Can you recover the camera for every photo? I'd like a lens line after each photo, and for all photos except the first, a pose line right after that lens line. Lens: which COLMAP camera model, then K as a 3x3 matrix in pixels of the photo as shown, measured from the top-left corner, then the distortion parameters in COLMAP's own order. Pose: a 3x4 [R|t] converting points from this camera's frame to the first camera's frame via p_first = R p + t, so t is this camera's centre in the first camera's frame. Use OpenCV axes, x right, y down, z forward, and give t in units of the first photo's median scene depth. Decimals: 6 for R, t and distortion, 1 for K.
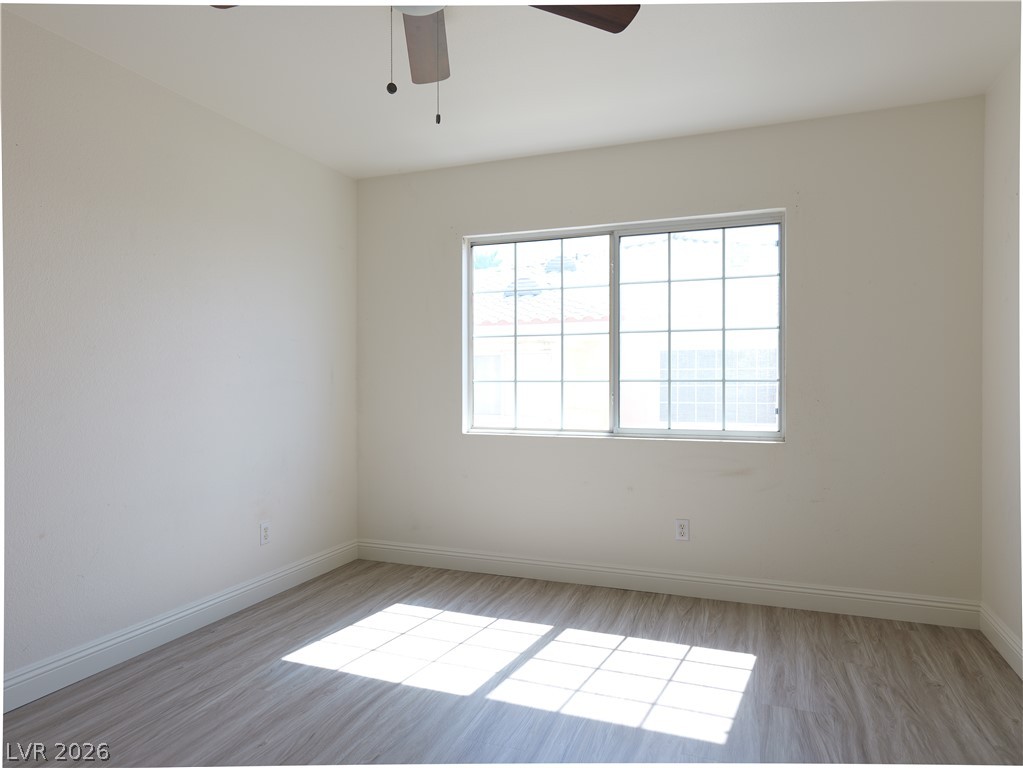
lens RADIAL K [[657.8, 0, 530.6], [0, 657.8, 384.1], [0, 0, 1]] dist [0.000718, 0.004576]
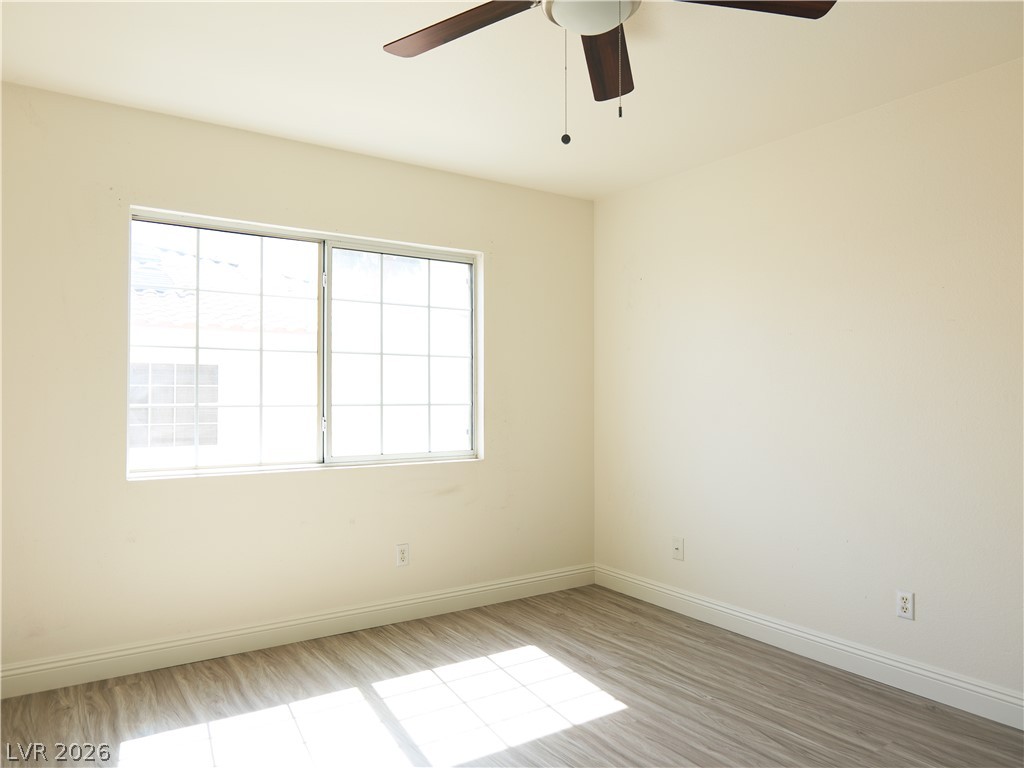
lens RADIAL K [[665.8, 0, 508.6], [0, 665.8, 391.3], [0, 0, 1]] dist [-0.024414, 0.007627]
pose [[0.587461, 0.014964, 0.809114, -0.499185], [0.008671, 0.999655, -0.024784, 0.000820], [-0.809206, 0.021575, 0.587129, 0.281009]]
